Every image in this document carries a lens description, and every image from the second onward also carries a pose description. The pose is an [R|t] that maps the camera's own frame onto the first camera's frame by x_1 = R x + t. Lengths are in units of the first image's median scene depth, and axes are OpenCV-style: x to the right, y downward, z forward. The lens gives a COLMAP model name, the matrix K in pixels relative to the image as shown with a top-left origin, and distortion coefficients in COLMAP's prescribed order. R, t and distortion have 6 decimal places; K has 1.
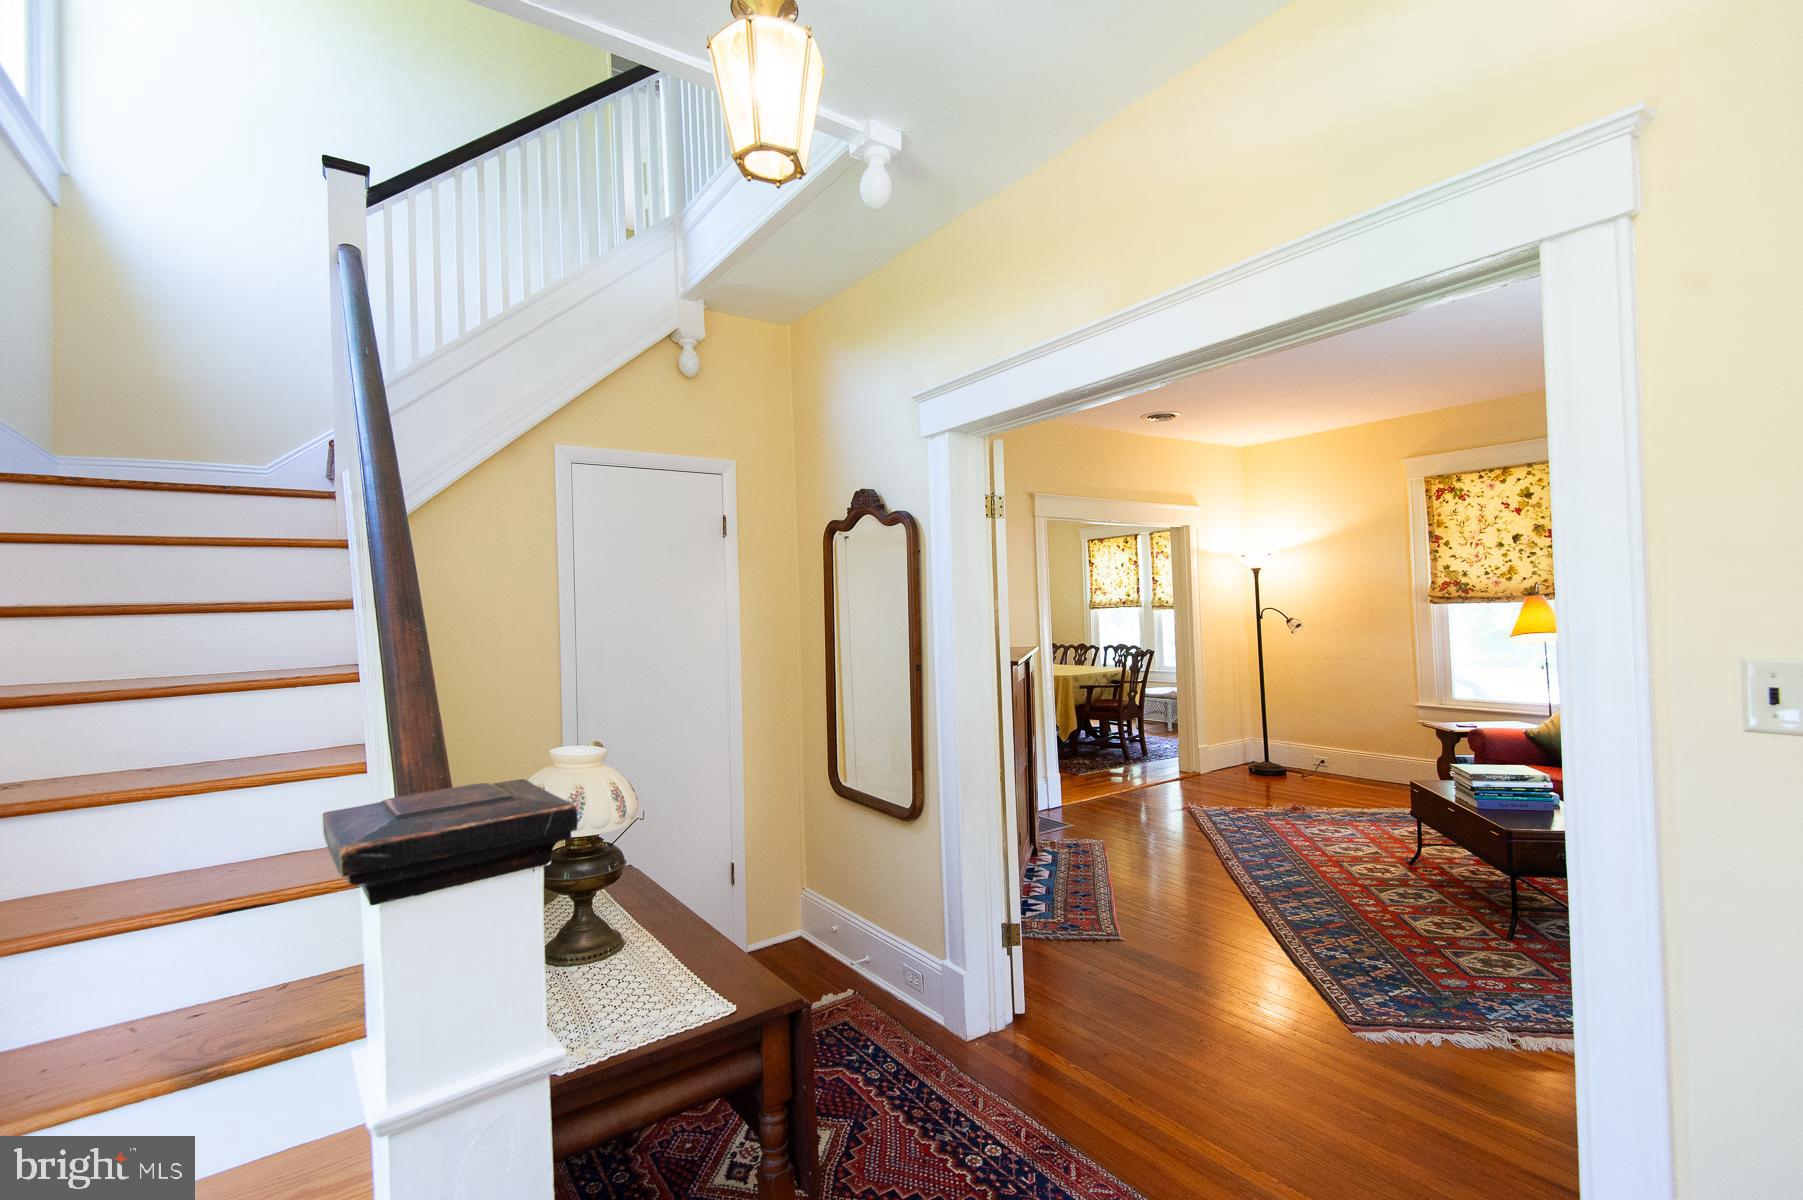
lens RADIAL K [[823.6, 0, 889.5], [0, 823.6, 594.8], [0, 0, 1]] dist [0.031467, -0.030283]
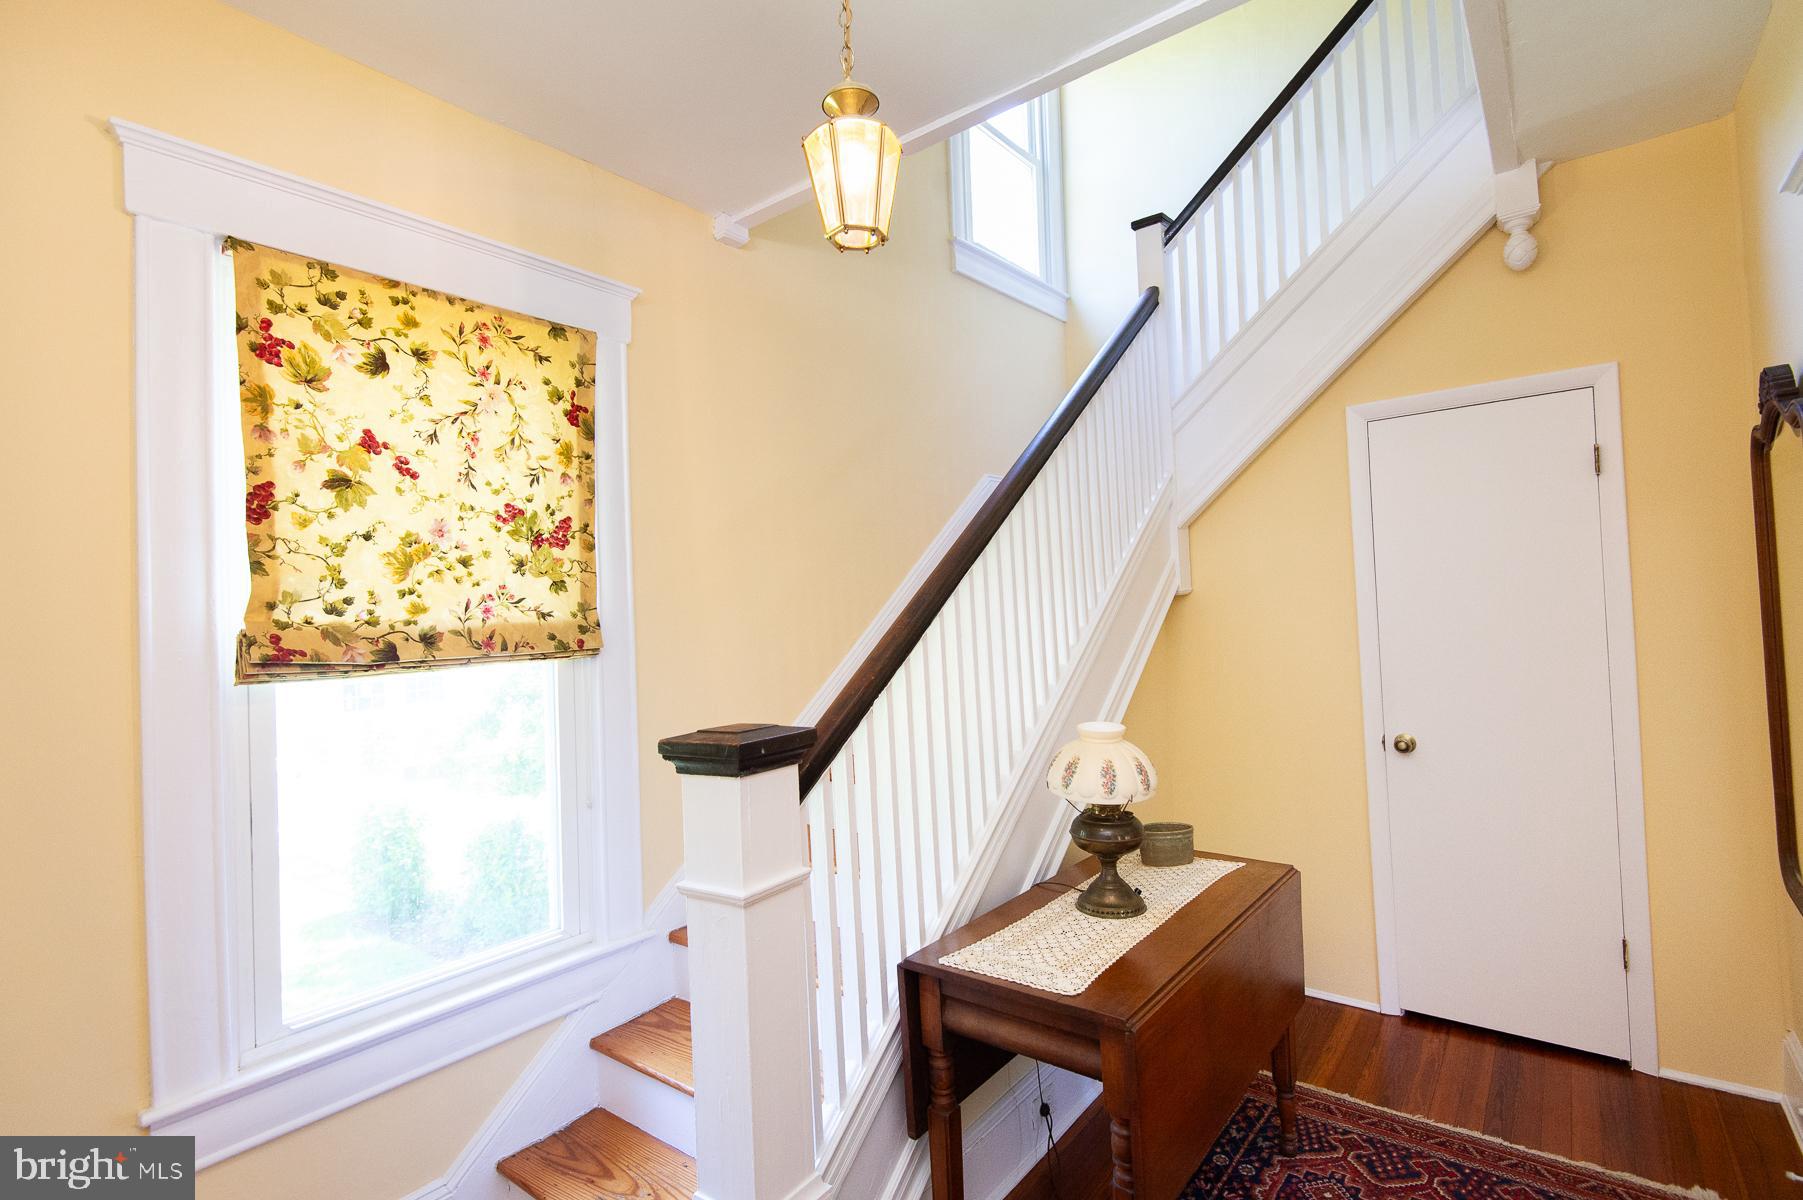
lens RADIAL K [[831.5, 0, 897.3], [0, 831.5, 599.4], [0, 0, 1]] dist [0.030251, -0.019250]
pose [[0.286951, 0.001666, -0.957944, 0.231060], [0.051309, 0.998536, 0.017107, -0.006008], [0.956570, -0.054060, 0.286445, 0.159272]]
